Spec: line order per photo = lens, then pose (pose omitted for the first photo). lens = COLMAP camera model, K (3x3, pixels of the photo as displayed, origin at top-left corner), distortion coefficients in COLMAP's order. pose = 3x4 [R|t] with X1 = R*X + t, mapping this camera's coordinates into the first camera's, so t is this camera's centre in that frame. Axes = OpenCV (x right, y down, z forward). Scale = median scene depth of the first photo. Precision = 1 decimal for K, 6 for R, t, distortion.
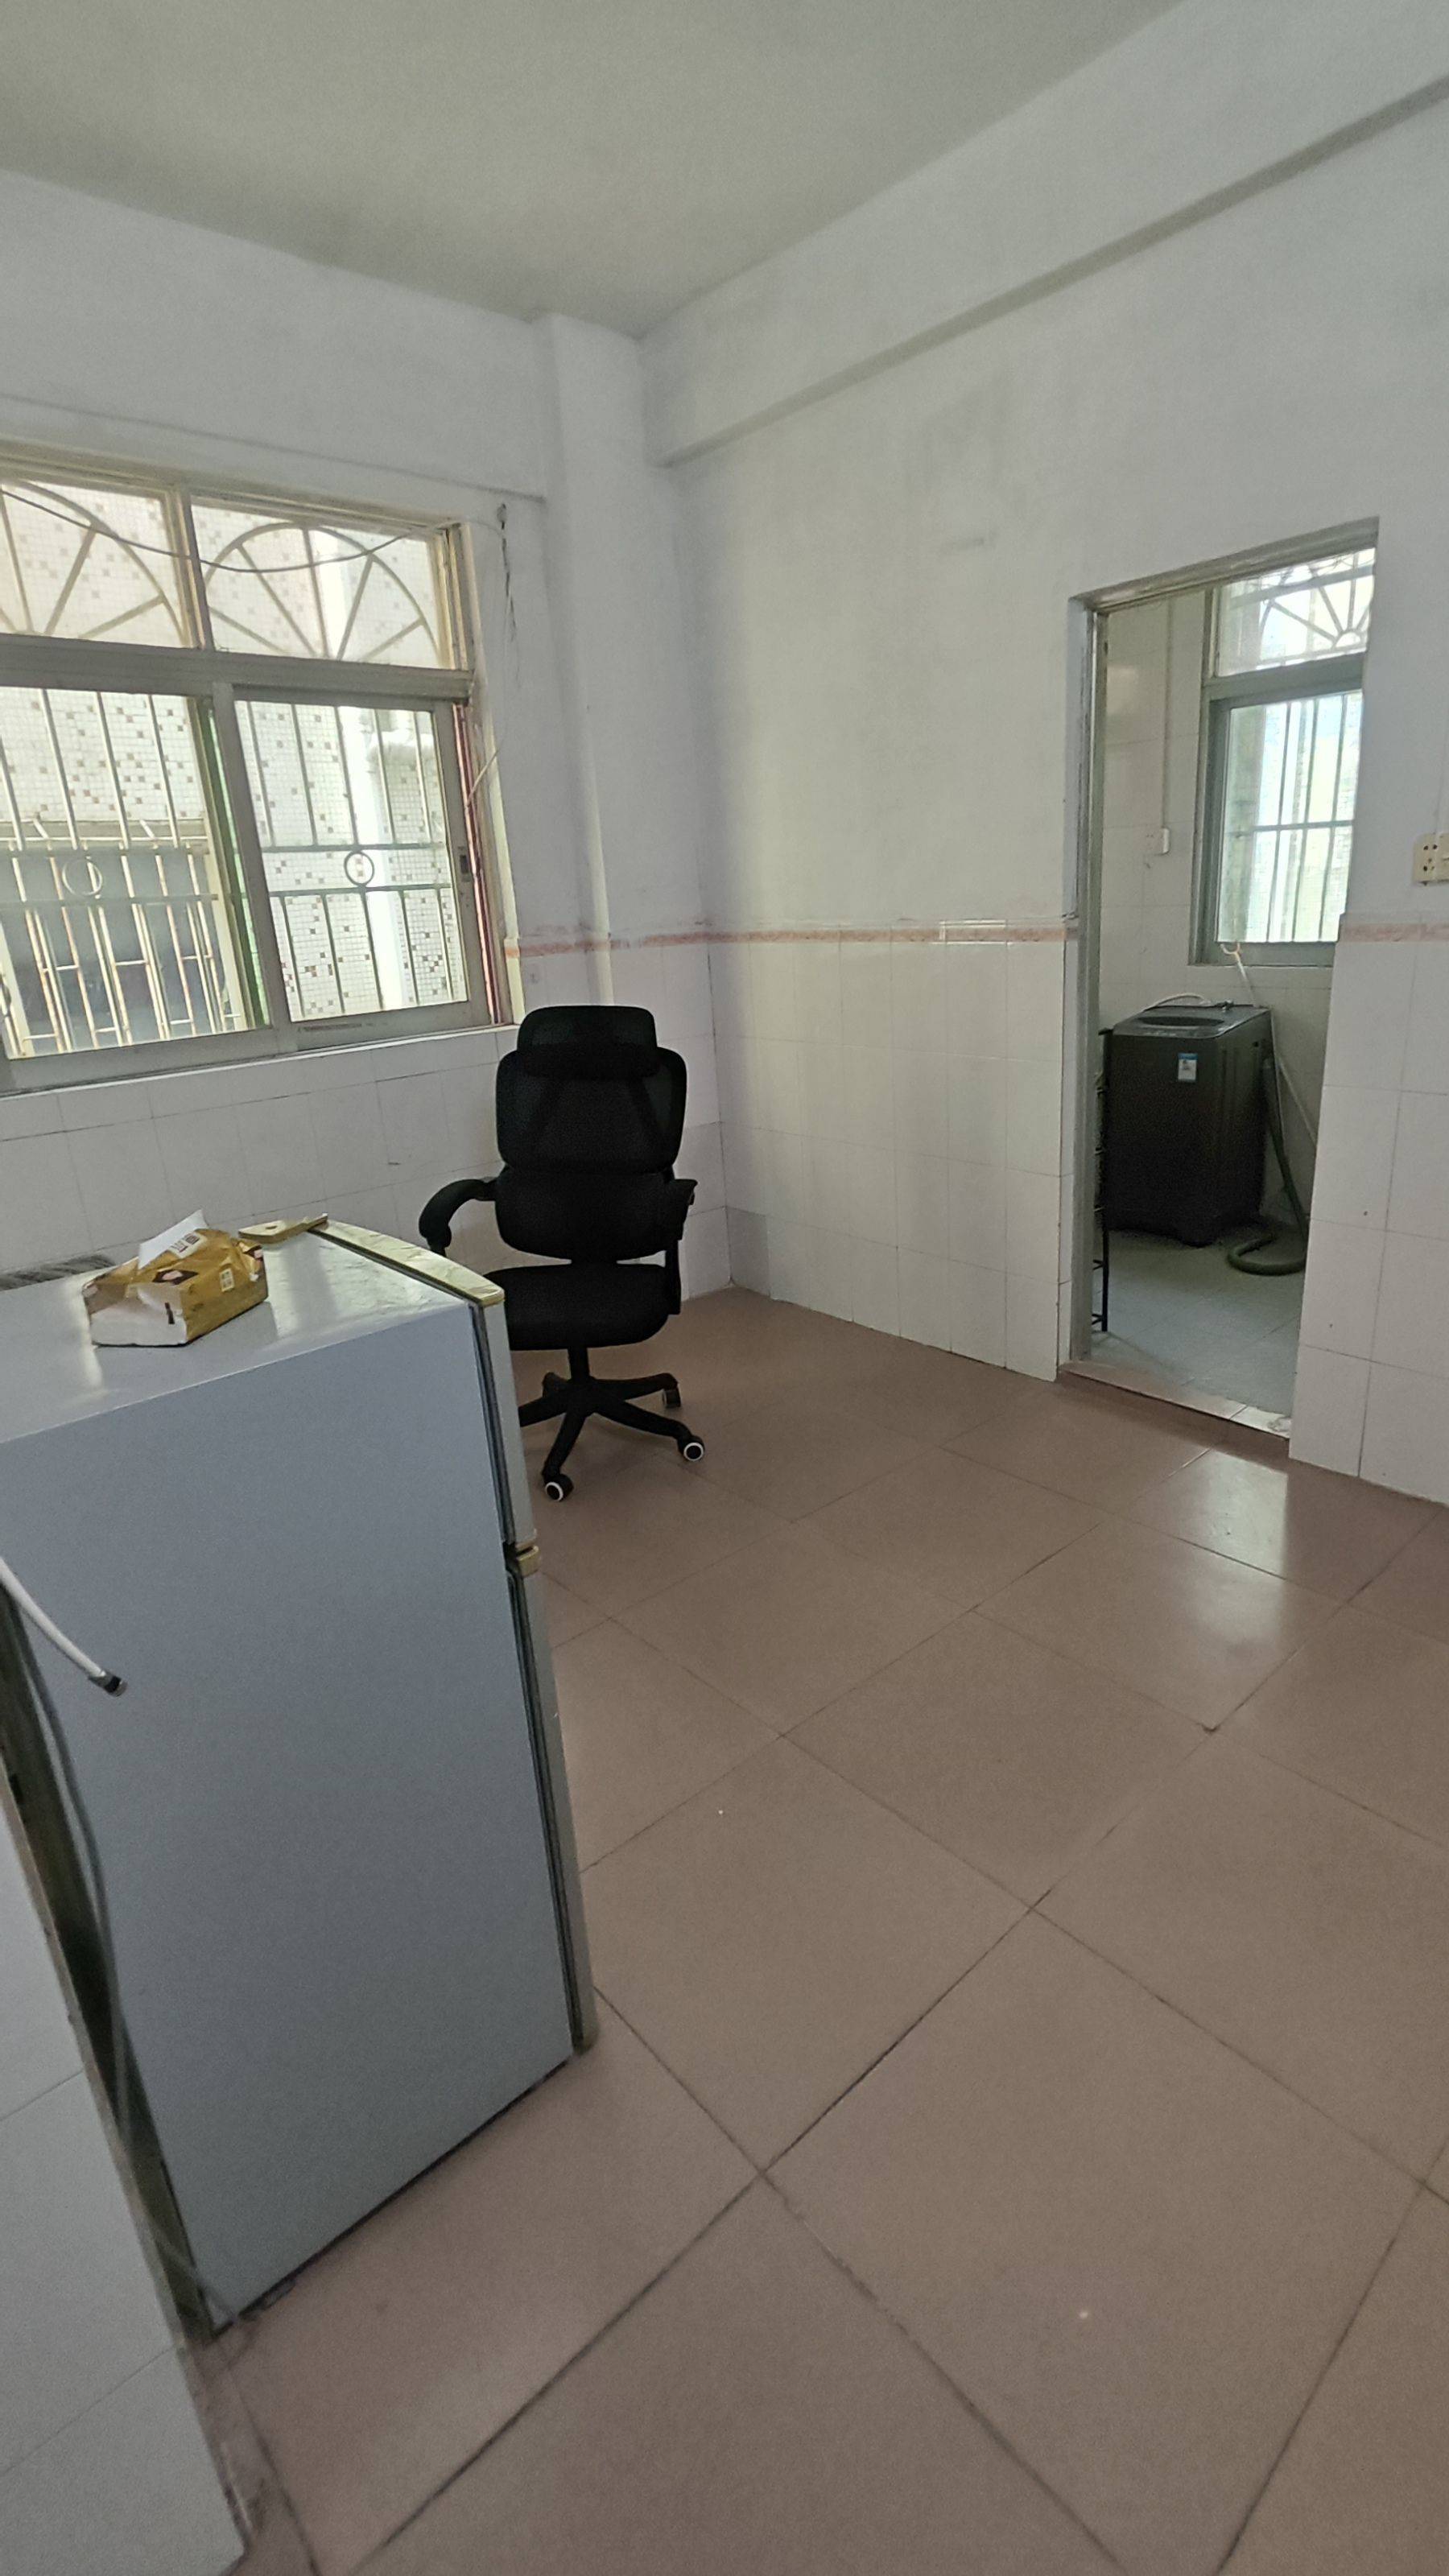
lens RADIAL K [[1177.3, 0, 754.4], [0, 1177.3, 1283.8], [0, 0, 1]] dist [0.002532, -0.000008]
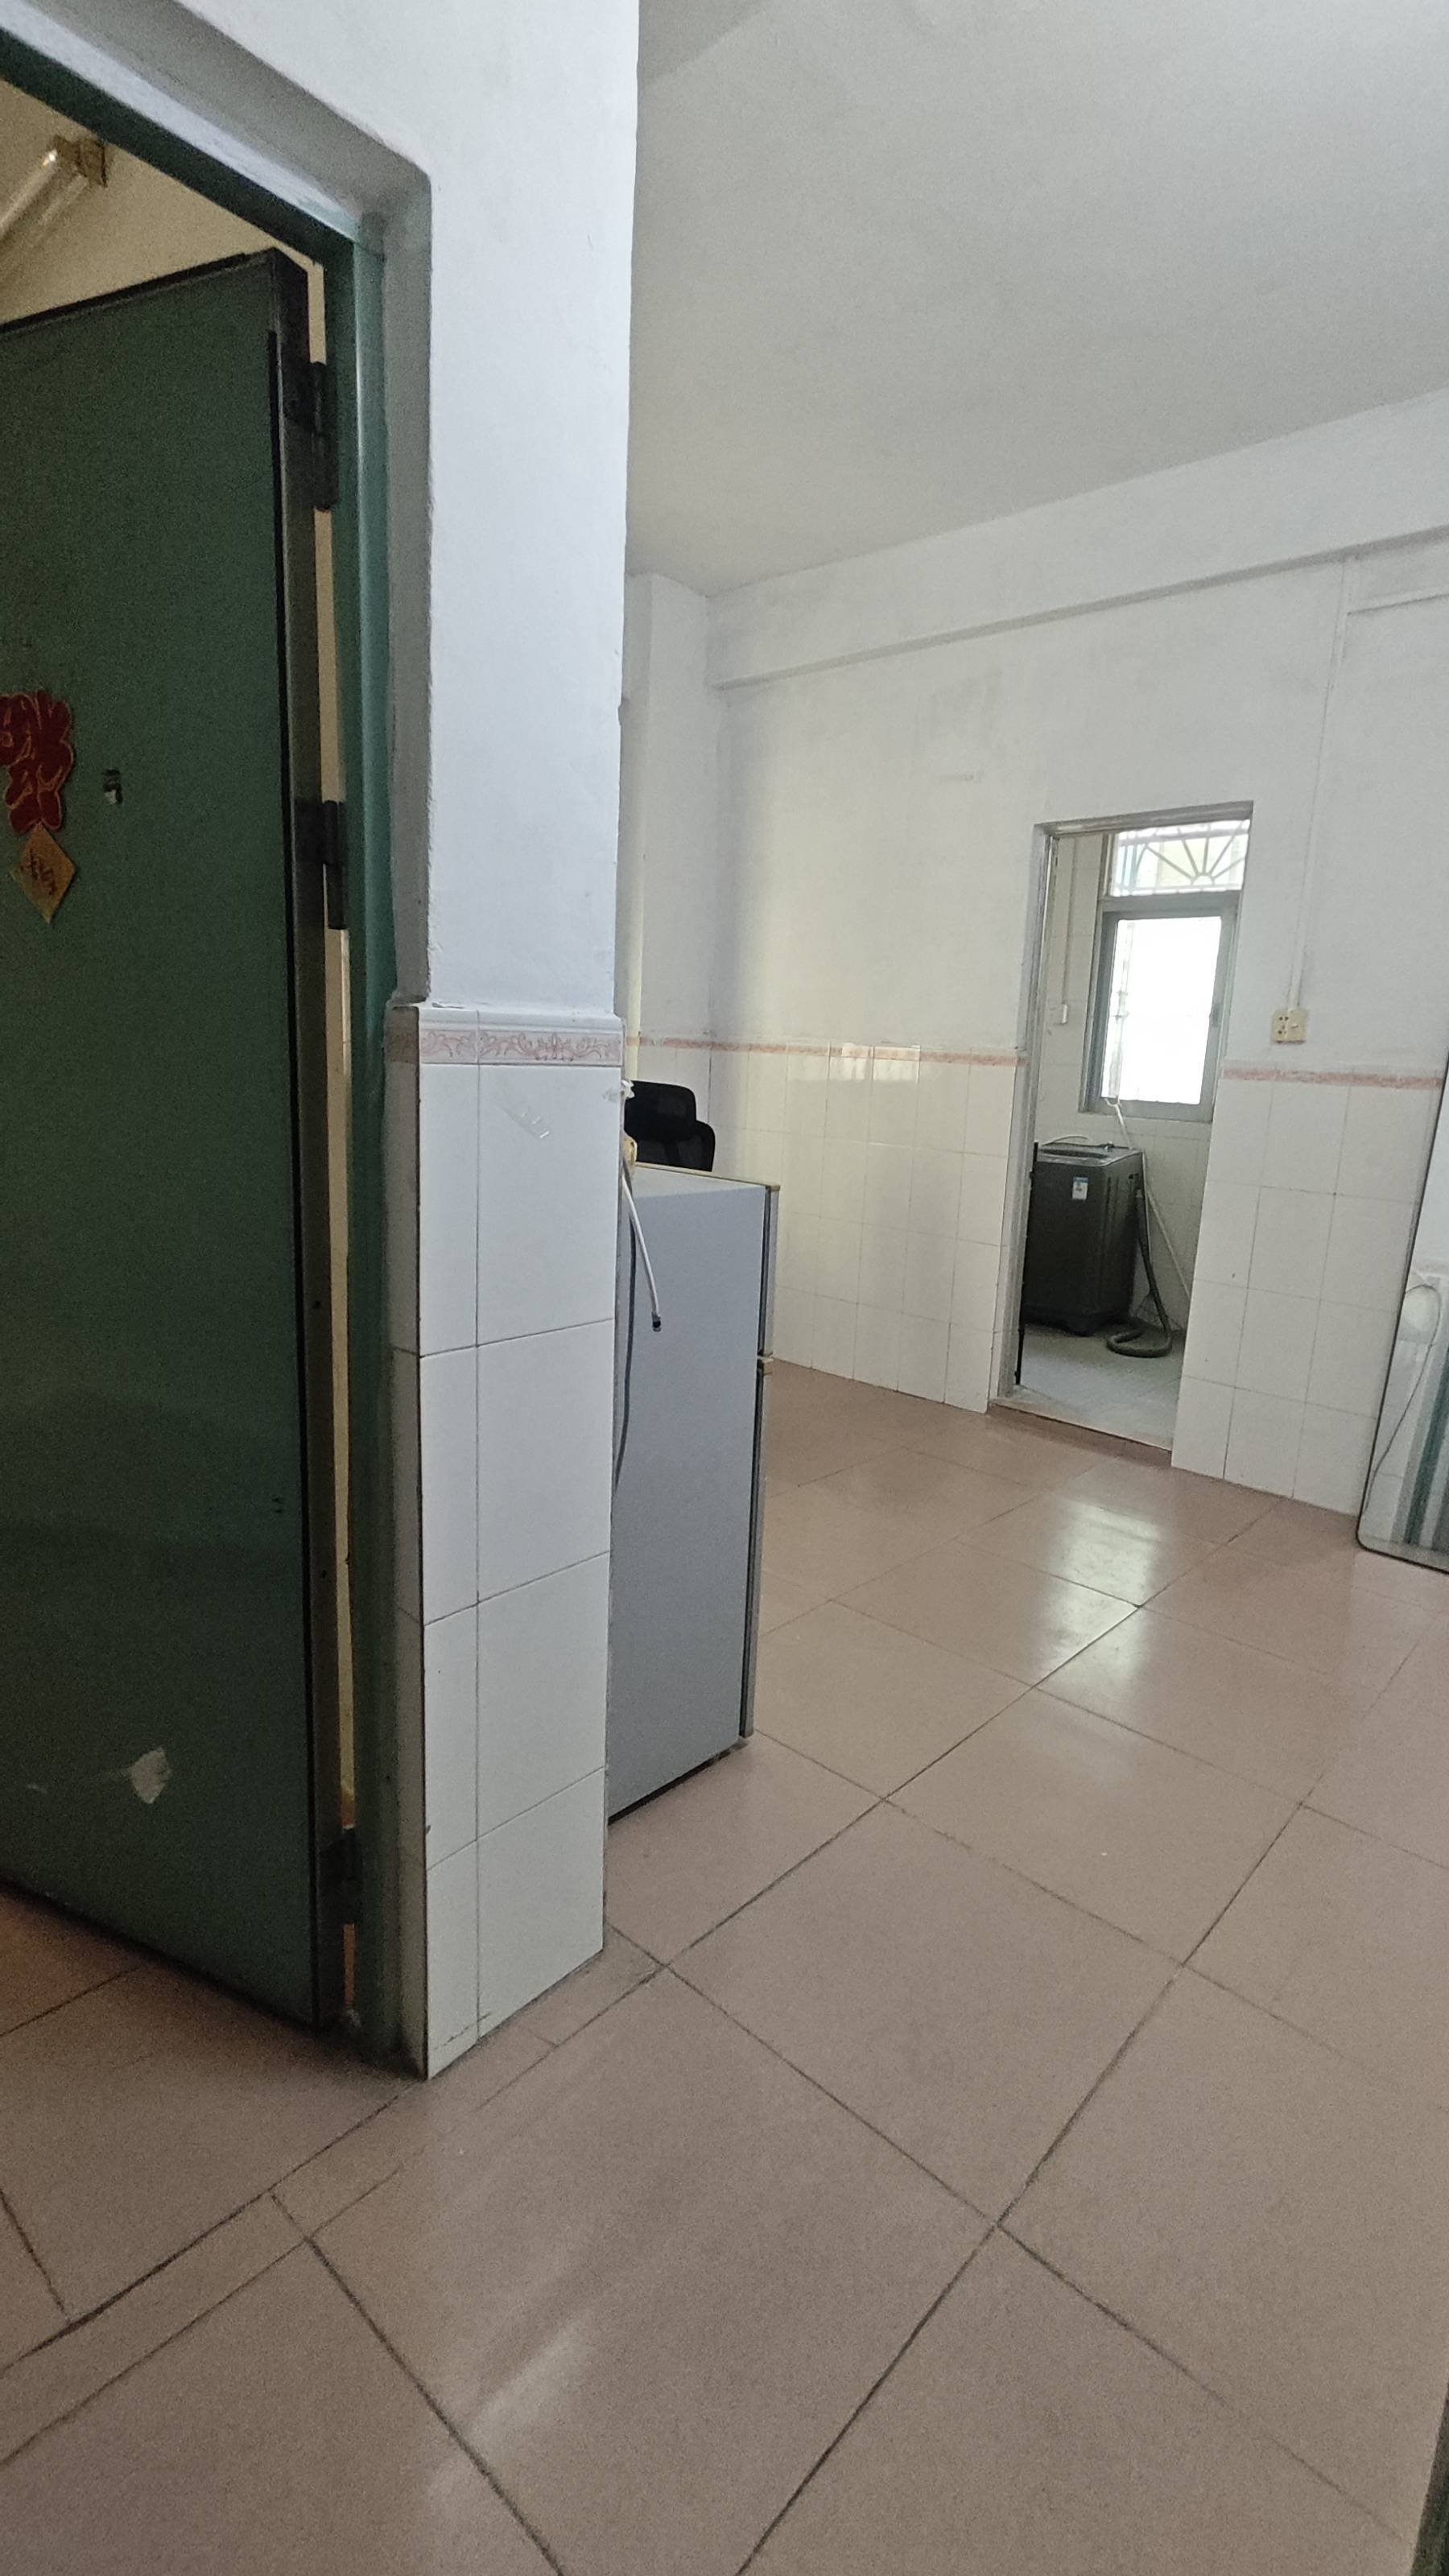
lens RADIAL K [[1187.0, 0, 724.5], [0, 1187.0, 1288.0], [0, 0, 1]] dist [-0.000703, -0.000102]
pose [[0.990115, 0.082045, 0.113759, -0.155958], [-0.066923, 0.989132, -0.130915, 0.123243], [-0.123264, 0.122008, 0.984845, -0.197863]]
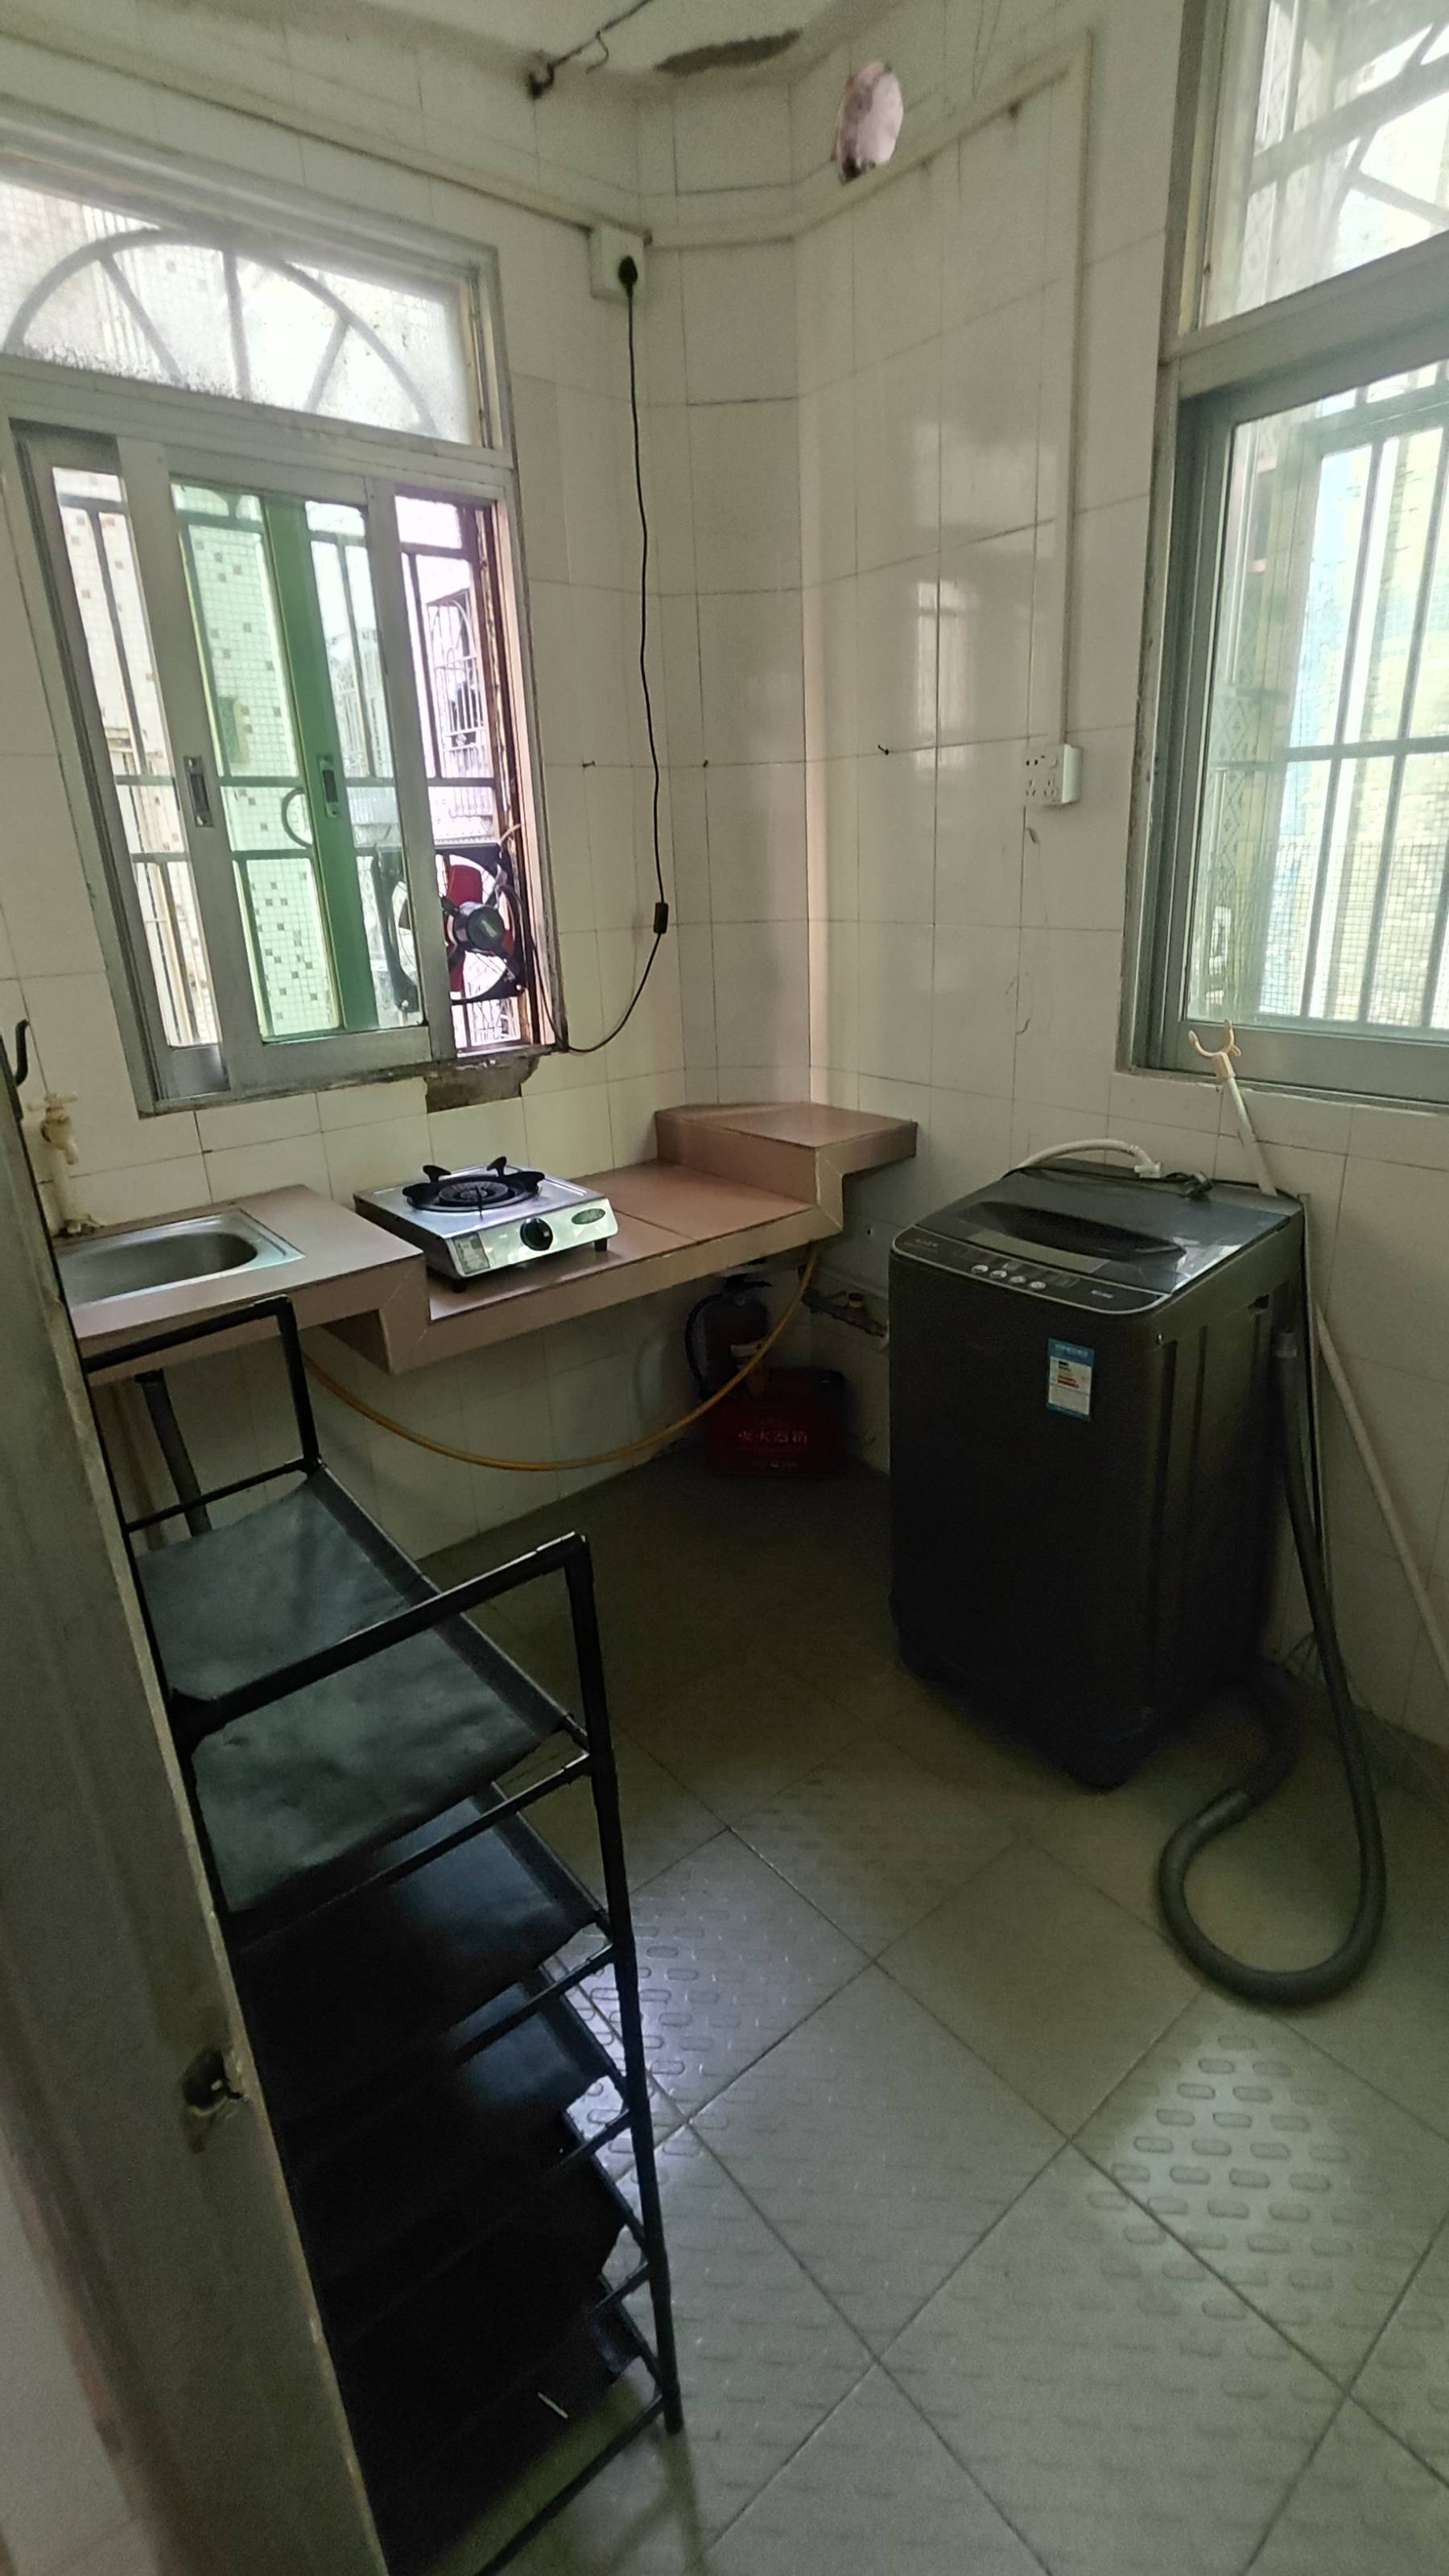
lens RADIAL K [[1145.9, 0, 722.7], [0, 1145.9, 1240.2], [0, 0, 1]] dist [0.020199, 0.000051]
pose [[0.998718, 0.033779, -0.037710, 0.304279], [-0.033272, 0.999349, 0.013975, -0.258613], [0.038158, -0.012702, 0.999191, 0.713282]]
